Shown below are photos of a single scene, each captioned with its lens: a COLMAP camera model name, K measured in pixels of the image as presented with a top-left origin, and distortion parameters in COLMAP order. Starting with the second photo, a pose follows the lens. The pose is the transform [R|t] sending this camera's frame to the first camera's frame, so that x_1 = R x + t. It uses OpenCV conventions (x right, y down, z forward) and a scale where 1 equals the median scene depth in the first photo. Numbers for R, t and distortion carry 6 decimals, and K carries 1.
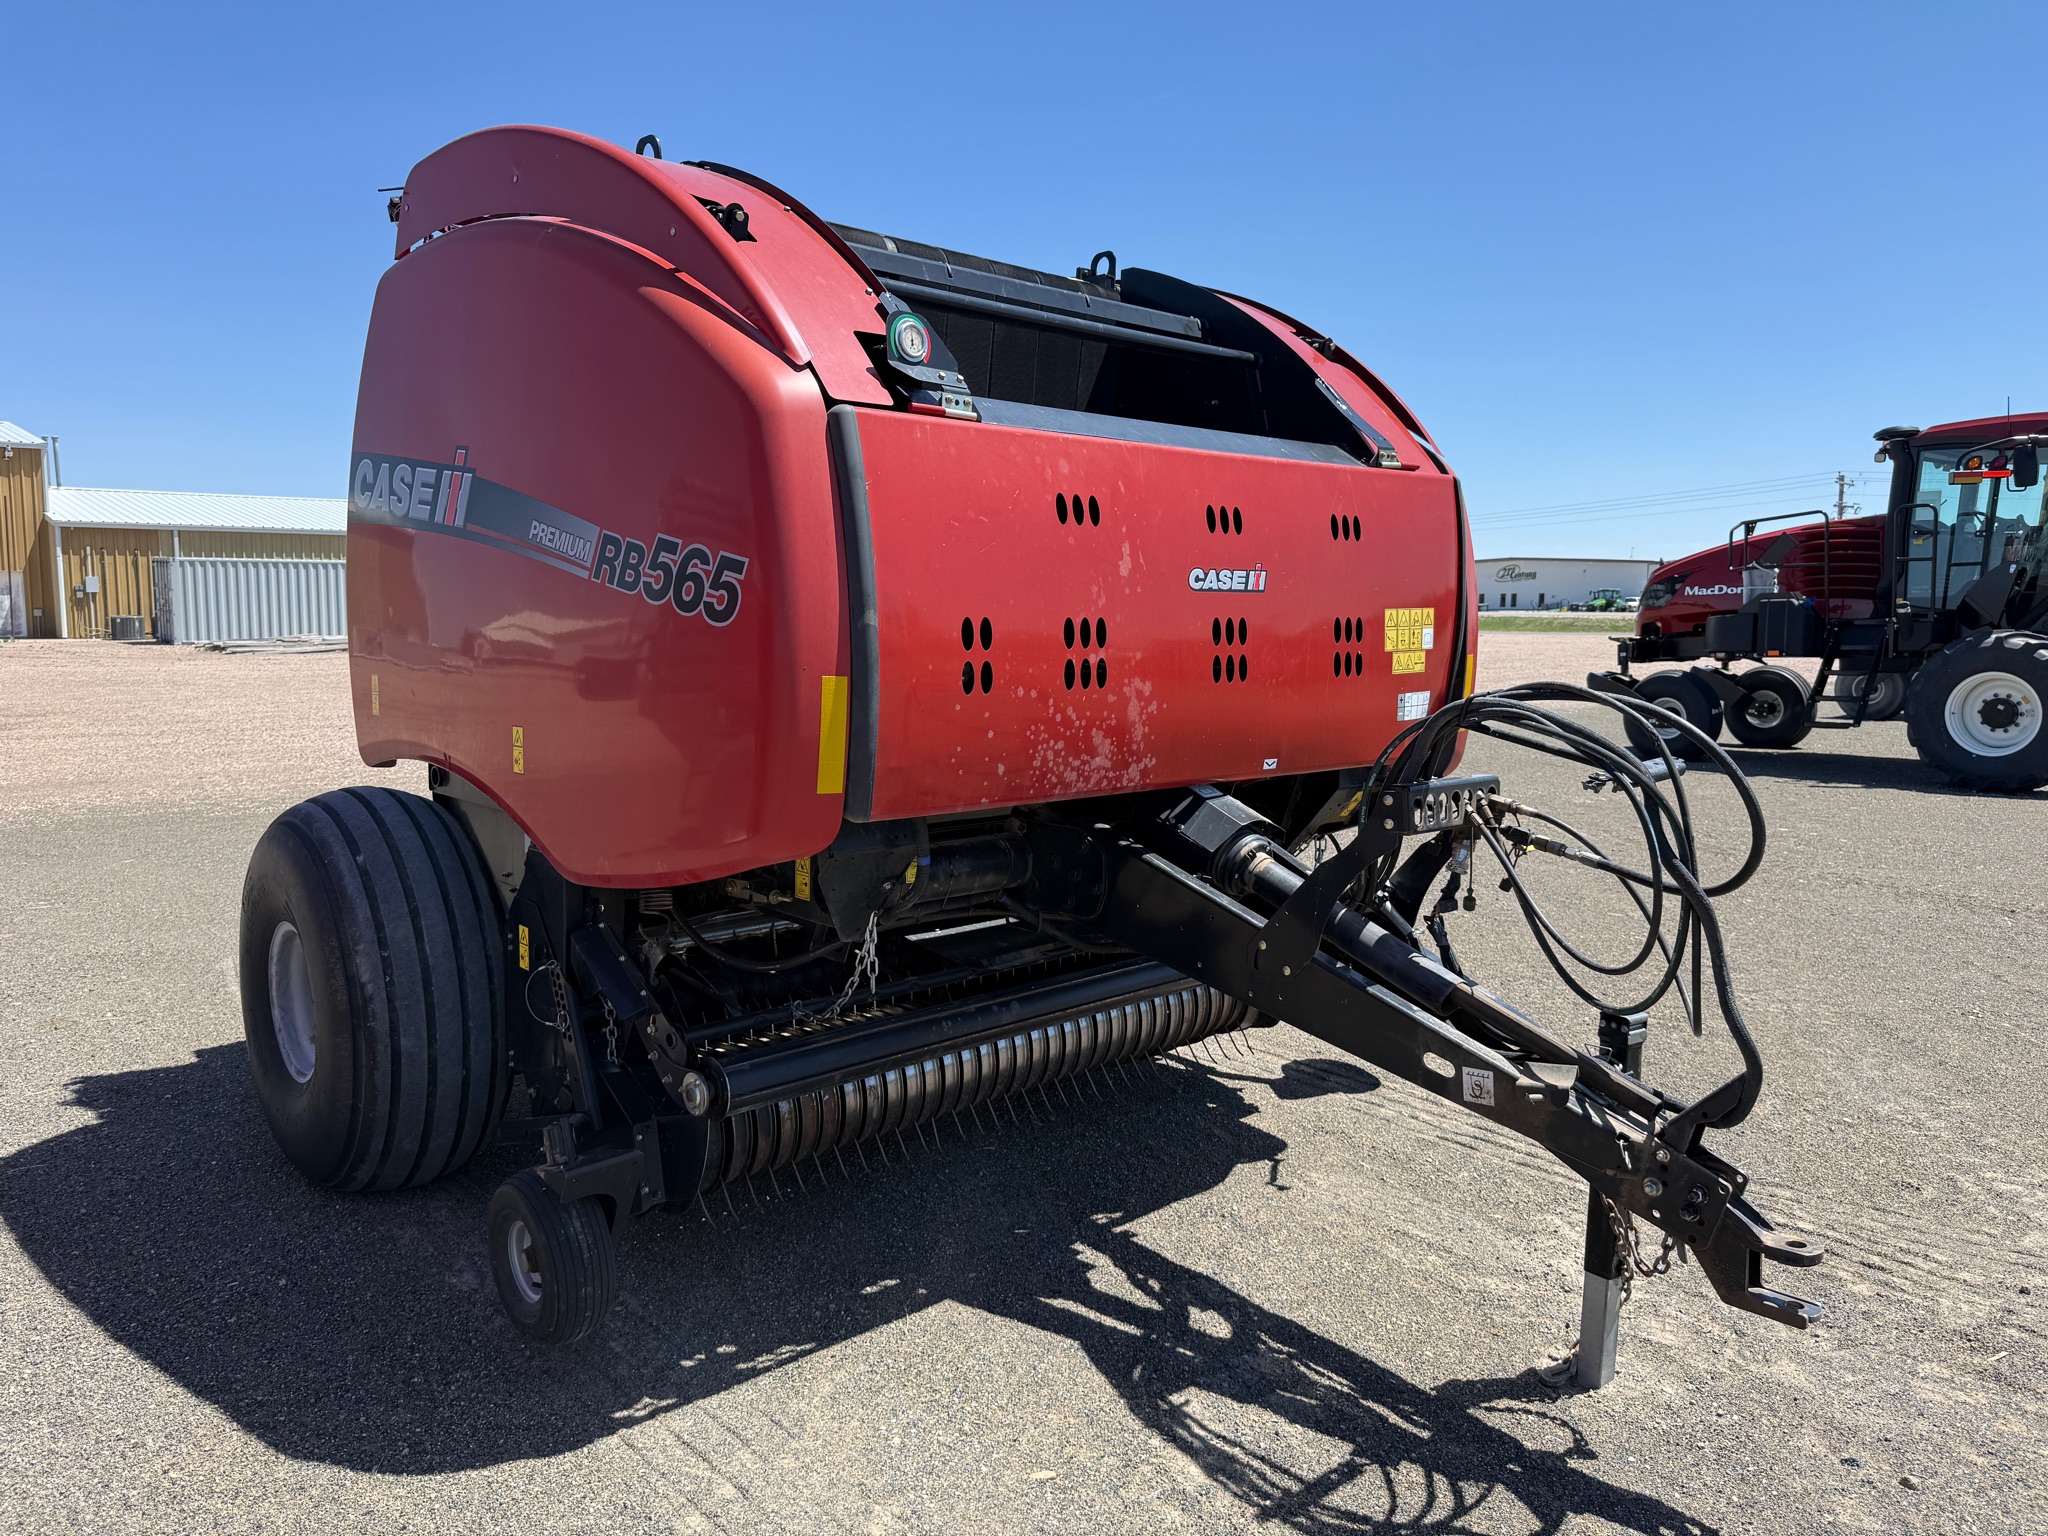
lens RADIAL K [[1431.8, 0, 1015.1], [0, 1431.8, 756.7], [0, 0, 1]] dist [0.117561, -0.181587]
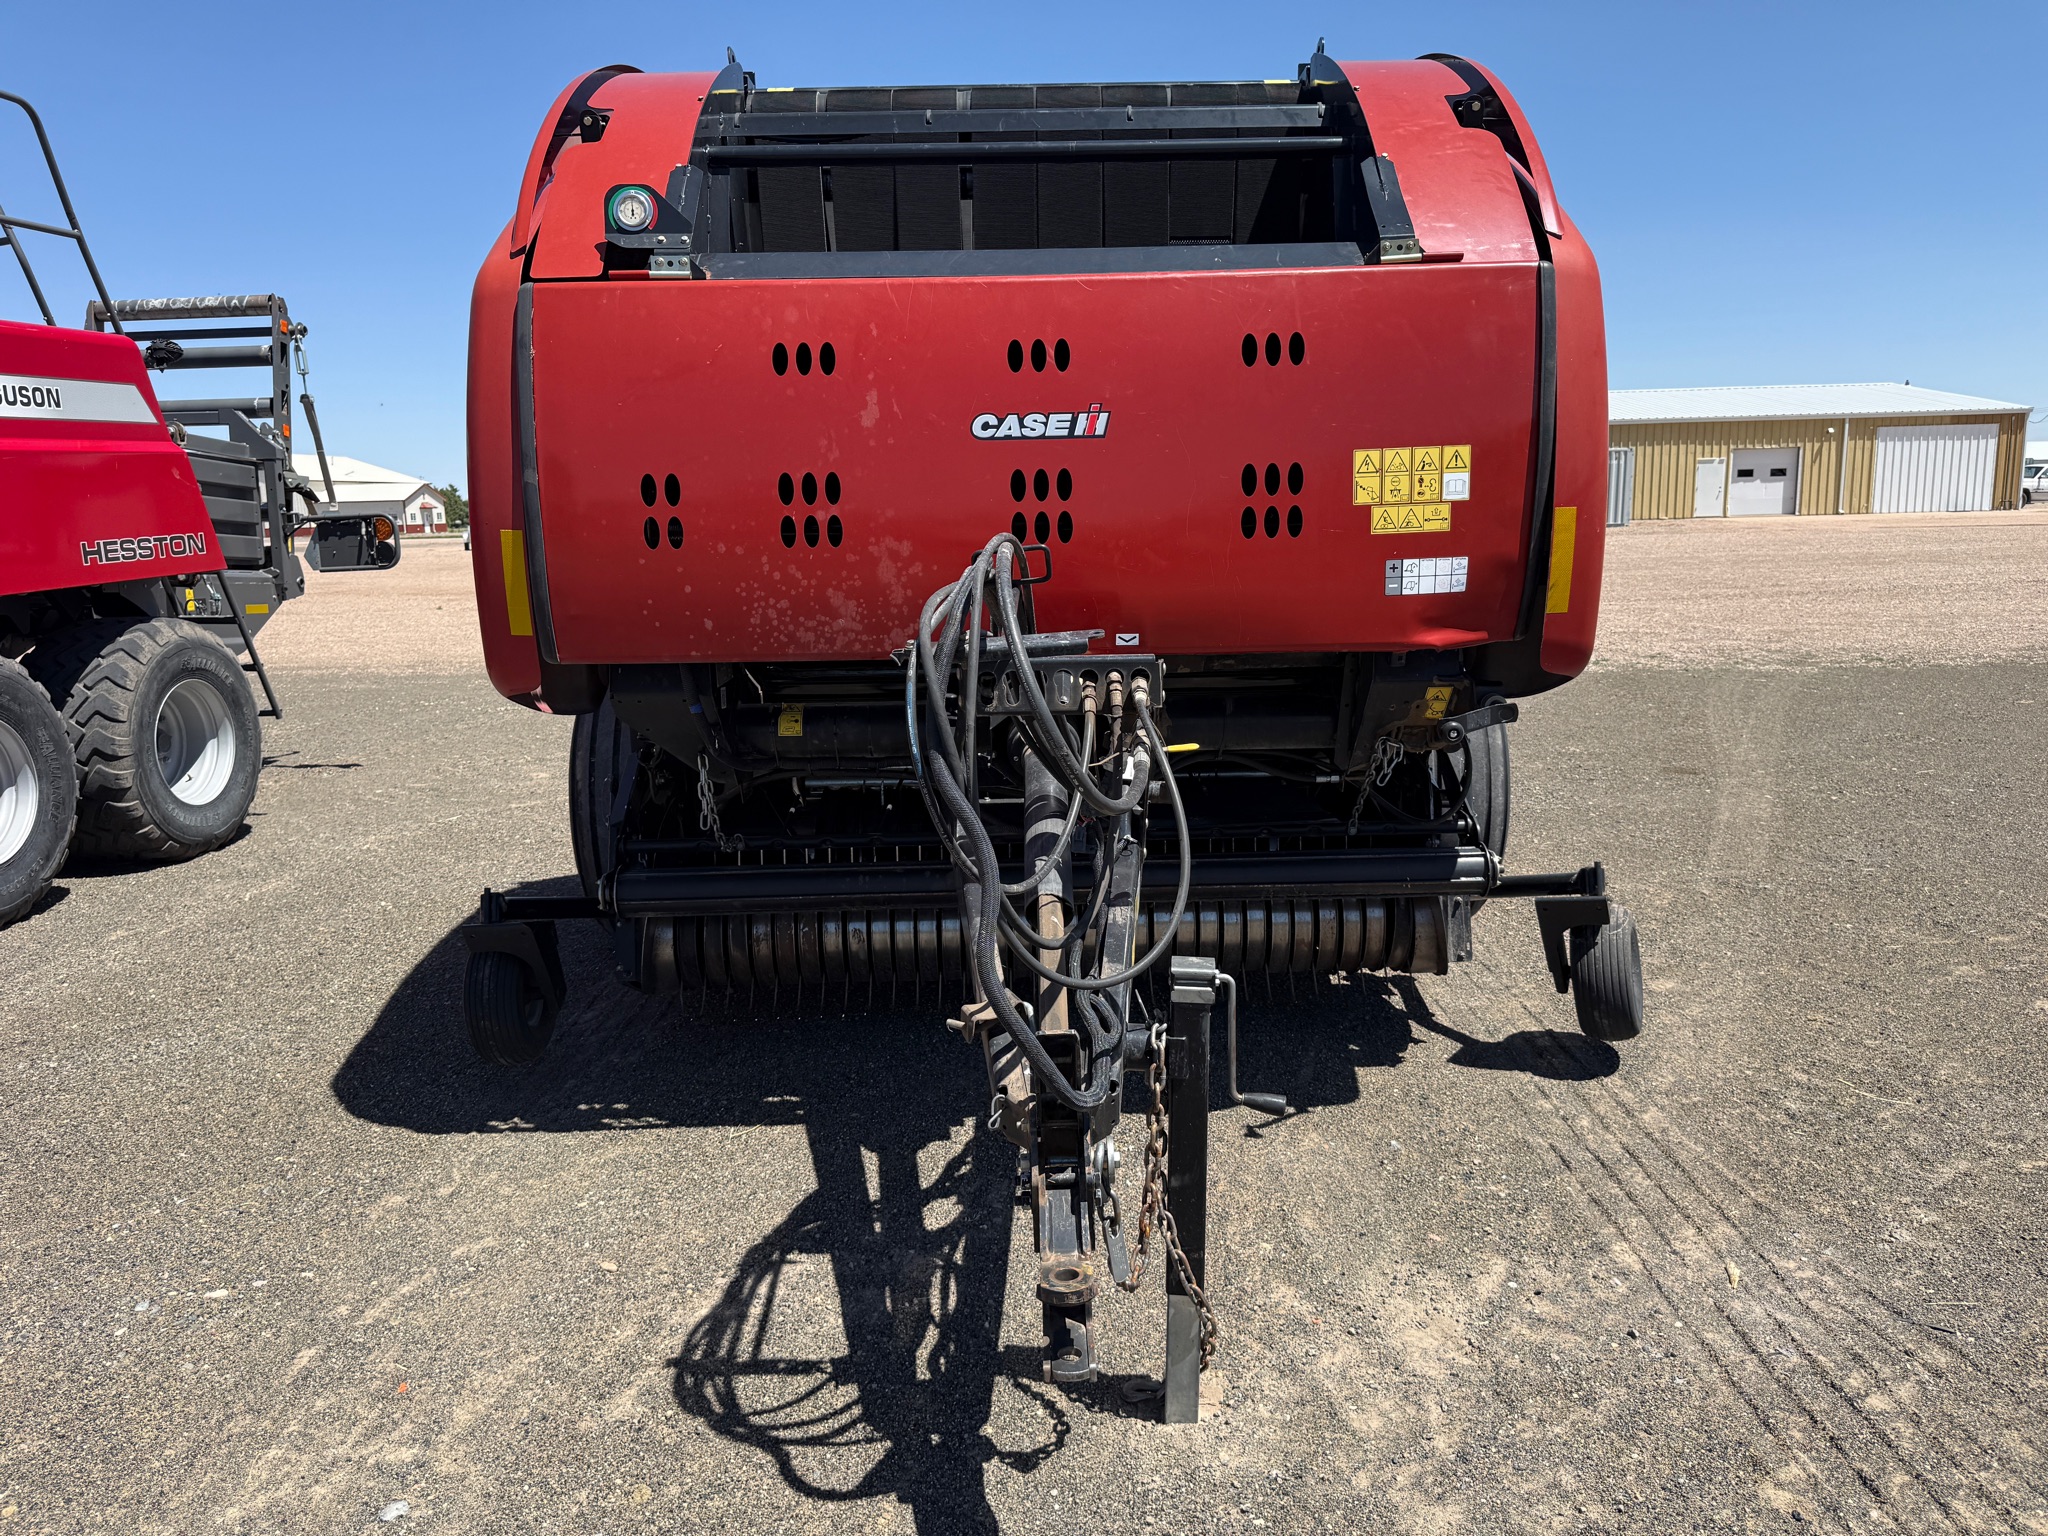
lens RADIAL K [[1422.7, 0, 1034.9], [0, 1422.7, 767.3], [0, 0, 1]] dist [0.110992, -0.172092]
pose [[0.741594, 0.098294, -0.663609, 0.786369], [-0.043502, 0.994171, 0.098644, -0.000581], [0.669437, -0.044286, 0.741548, 0.353553]]
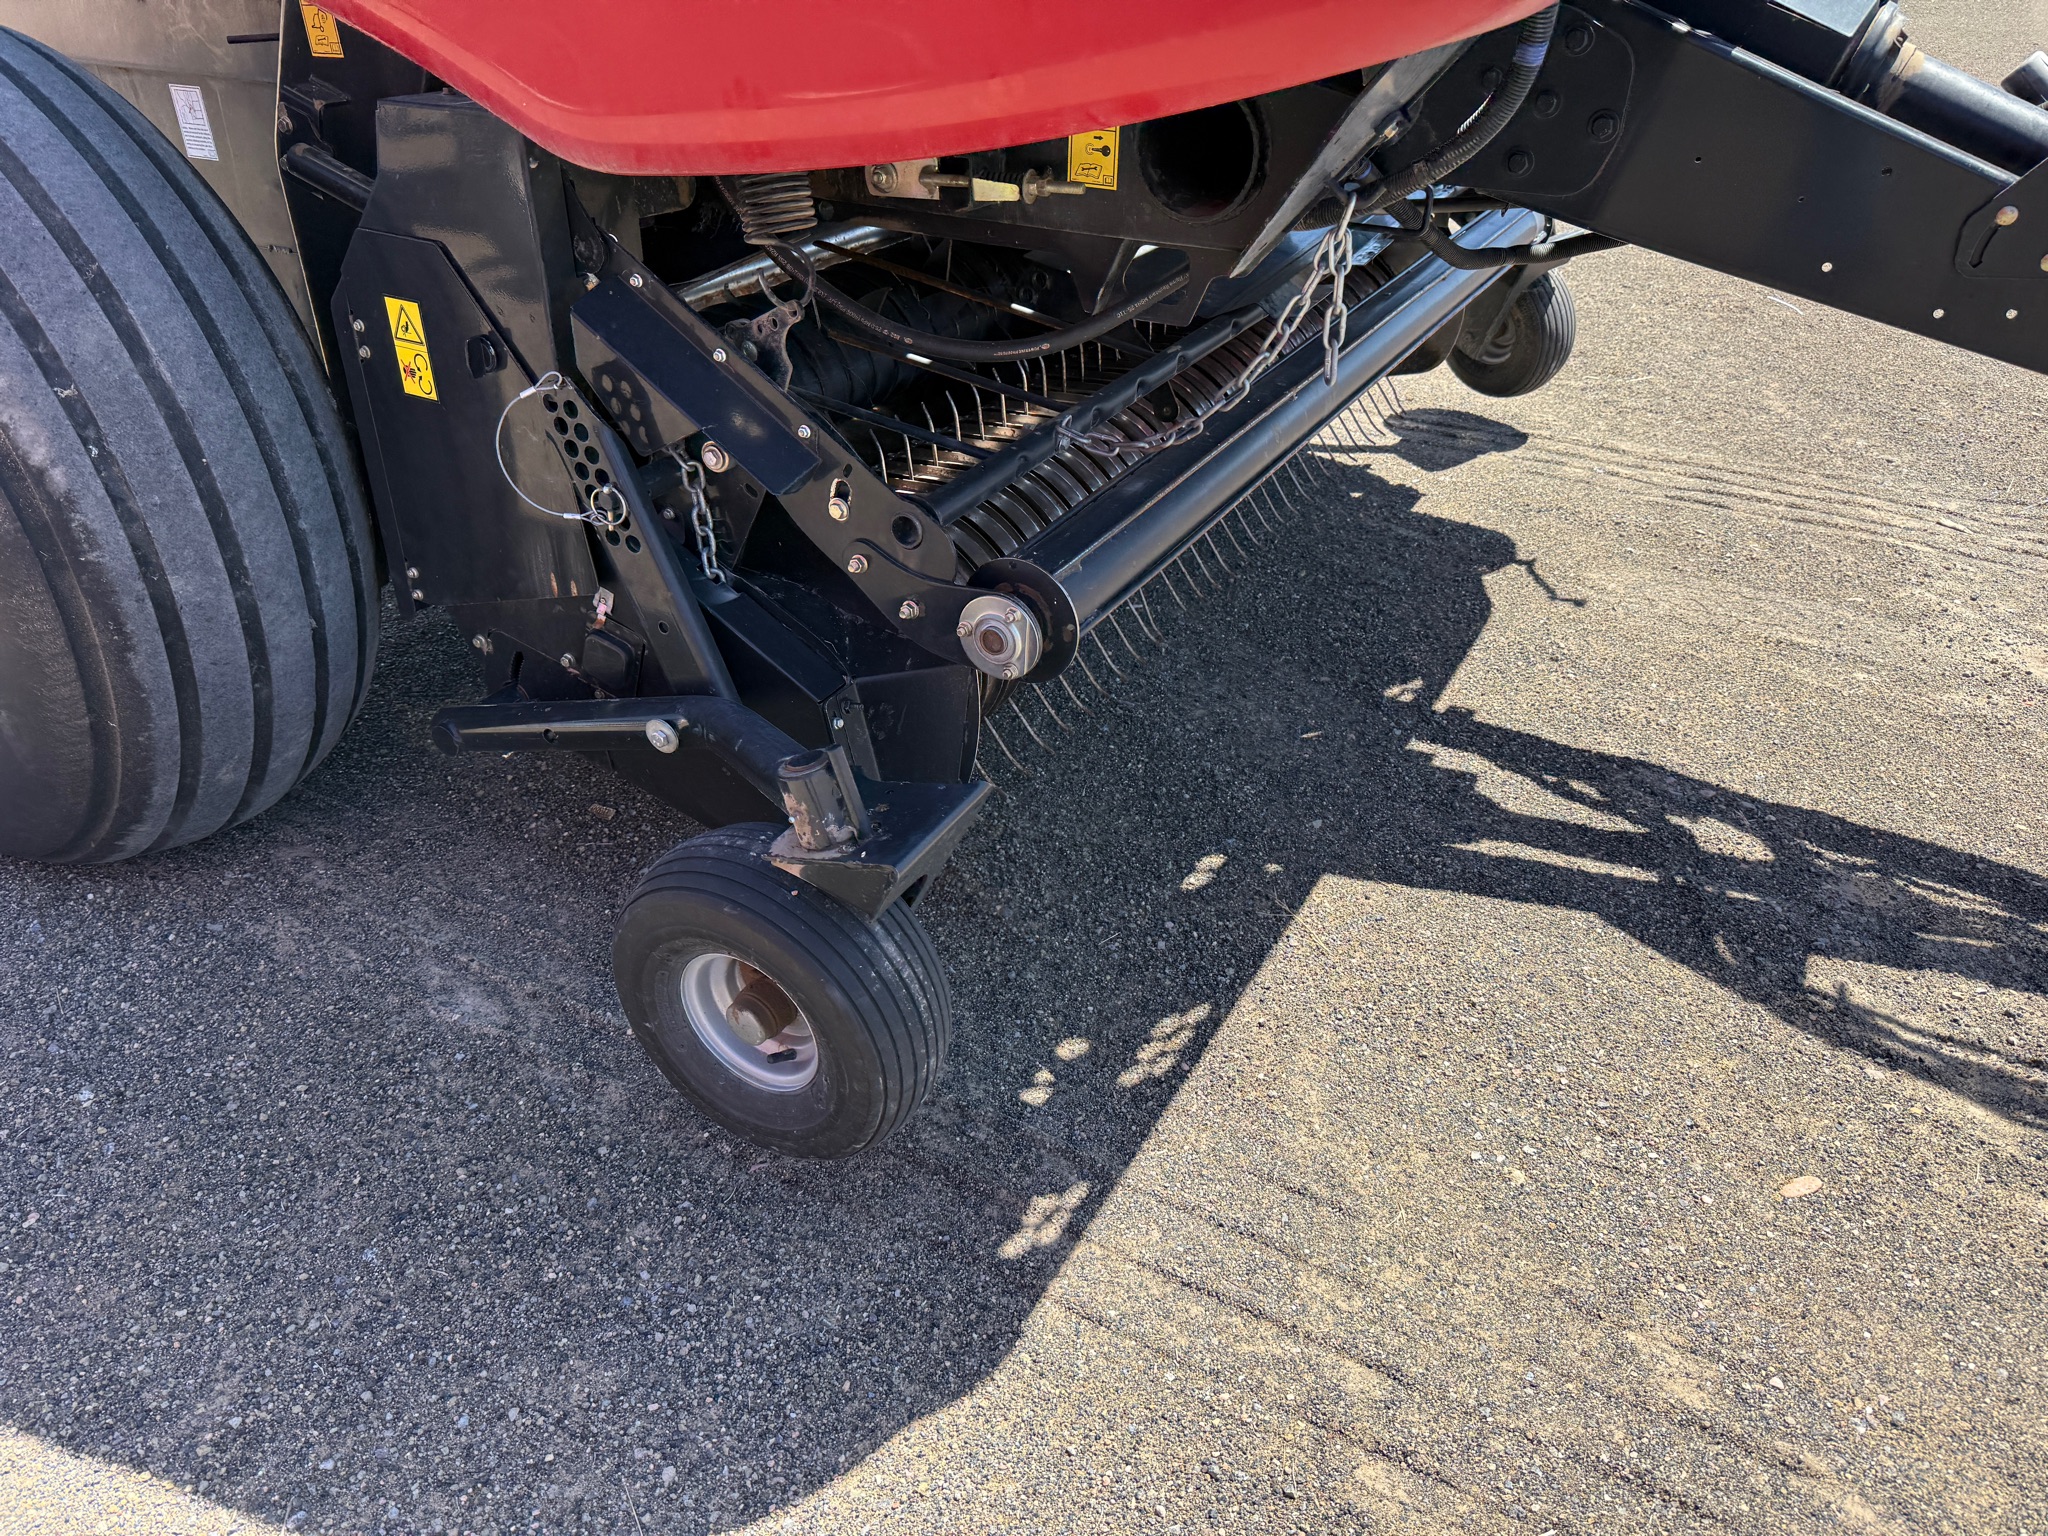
lens RADIAL K [[1453.7, 0, 1037.9], [0, 1453.7, 756.7], [0, 0, 1]] dist [0.092148, -0.123152]
pose [[0.945116, -0.168923, 0.279681, -0.338129], [0.033032, 0.900997, 0.432565, 0.060033], [-0.325062, -0.399585, 0.857127, 0.550619]]
